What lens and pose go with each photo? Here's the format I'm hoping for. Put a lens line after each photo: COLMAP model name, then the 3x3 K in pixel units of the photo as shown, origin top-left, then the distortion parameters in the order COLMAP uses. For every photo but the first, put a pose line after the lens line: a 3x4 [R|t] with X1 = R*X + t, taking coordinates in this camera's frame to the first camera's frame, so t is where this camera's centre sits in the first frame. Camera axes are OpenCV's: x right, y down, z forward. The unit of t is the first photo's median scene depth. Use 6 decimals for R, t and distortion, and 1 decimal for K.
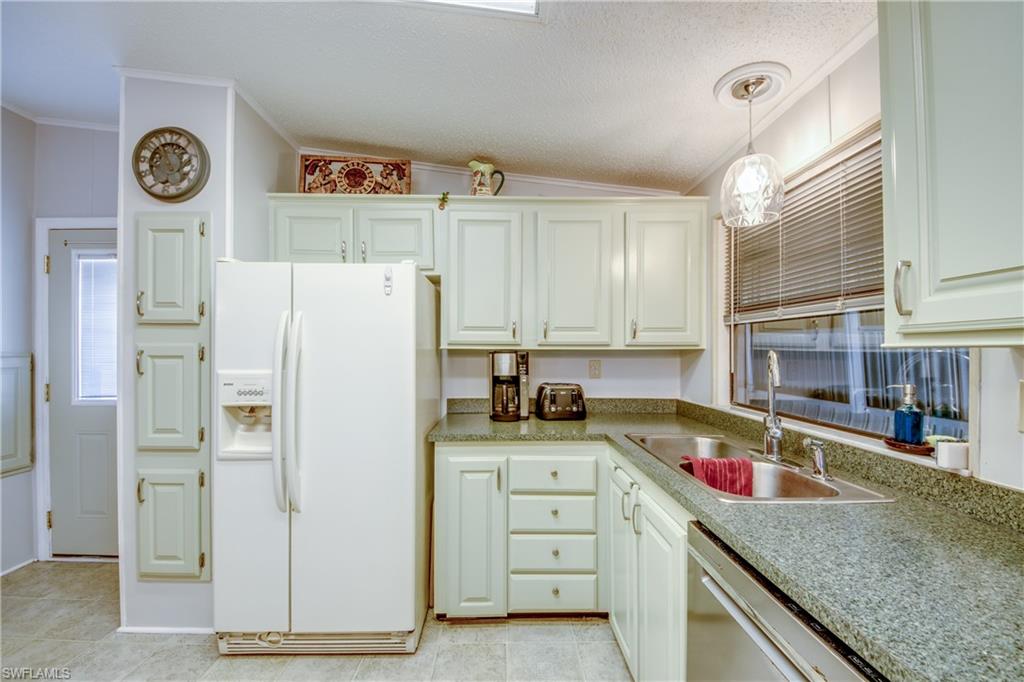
lens RADIAL K [[385.1, 0, 518.4], [0, 385.1, 350.5], [0, 0, 1]] dist [0.017178, -0.012202]
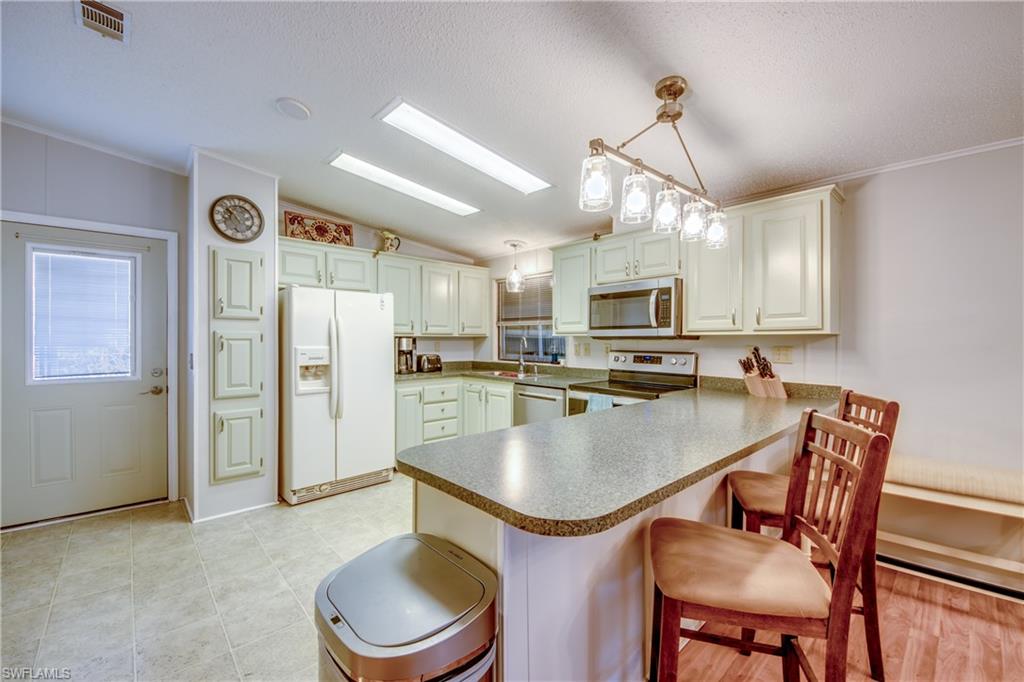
lens RADIAL K [[385.1, 0, 506.4], [0, 385.1, 343.6], [0, 0, 1]] dist [0.017178, -0.012202]
pose [[0.755542, -0.006617, 0.655067, -1.065221], [-0.001954, 0.999922, 0.012354, 0.010524], [-0.655097, -0.010614, 0.755470, -0.897627]]
